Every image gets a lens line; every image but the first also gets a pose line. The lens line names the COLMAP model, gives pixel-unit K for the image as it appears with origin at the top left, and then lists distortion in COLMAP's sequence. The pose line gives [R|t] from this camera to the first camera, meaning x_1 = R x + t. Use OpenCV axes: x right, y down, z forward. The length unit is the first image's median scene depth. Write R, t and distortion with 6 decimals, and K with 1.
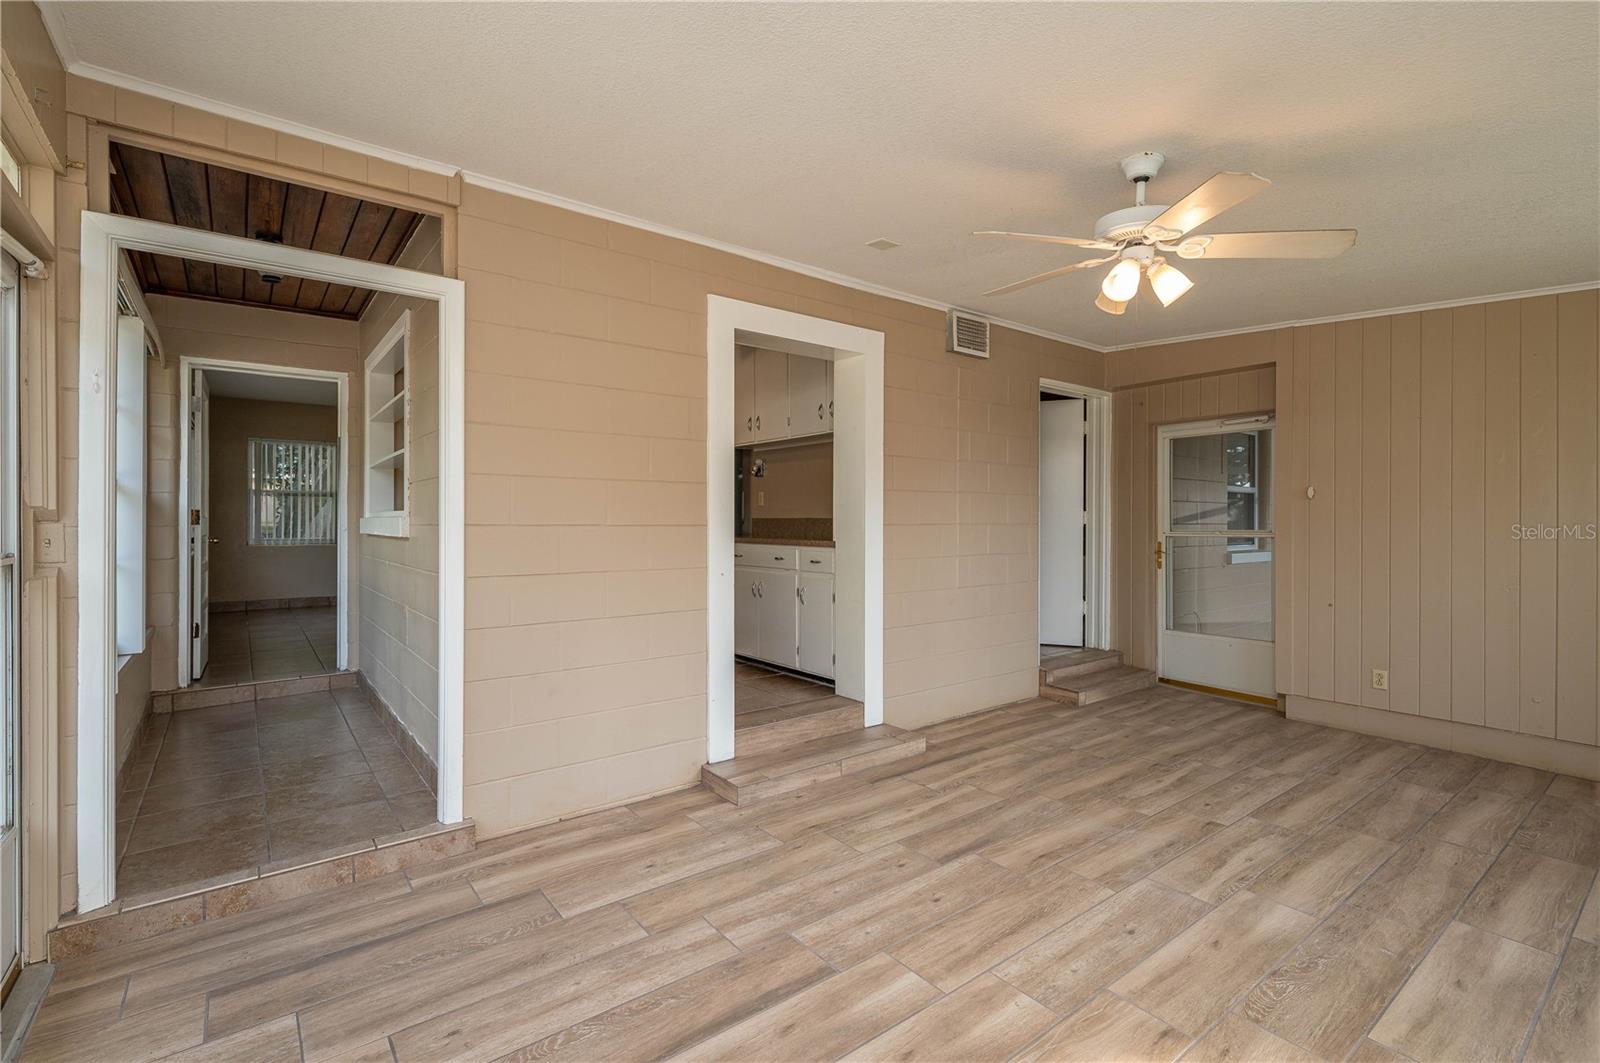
lens RADIAL K [[731.1, 0, 798.7], [0, 731.1, 524.7], [0, 0, 1]] dist [0.005073, 0.000273]
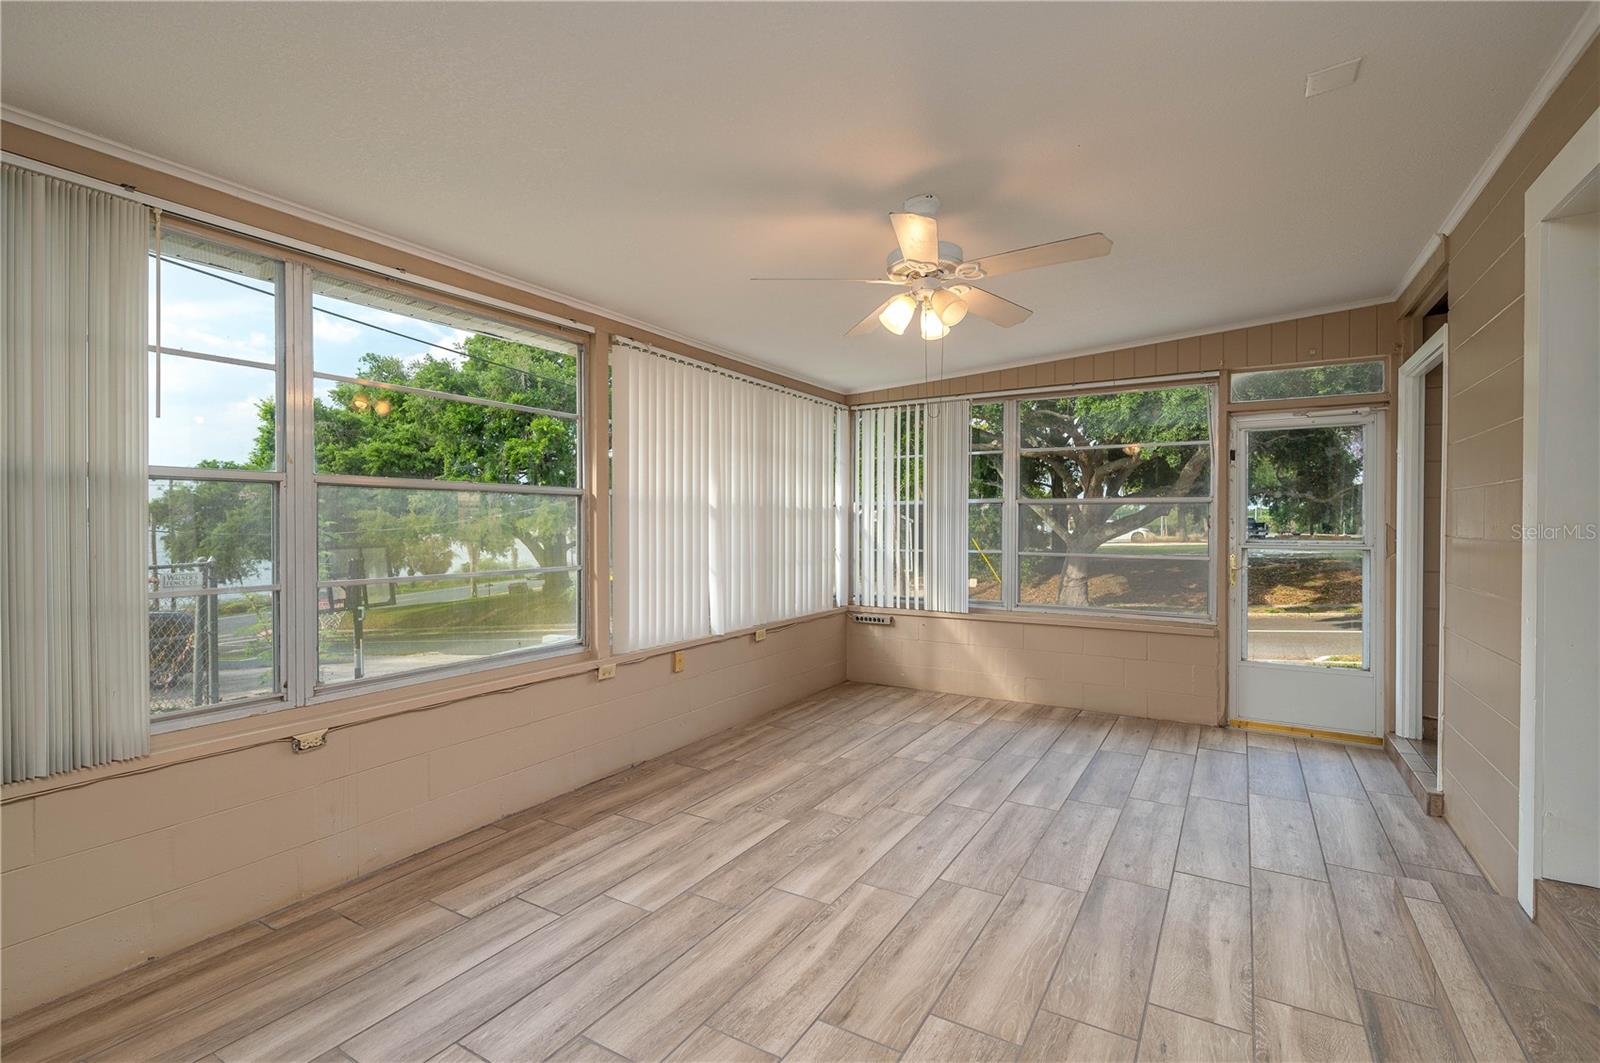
lens RADIAL K [[731.1, 0, 801.5], [0, 731.1, 527.6], [0, 0, 1]] dist [0.005073, 0.000273]
pose [[-0.933107, -0.002053, -0.359593, 0.947008], [-0.007246, 0.999888, 0.013093, -0.020395], [0.359526, 0.014823, -0.933017, 1.804912]]
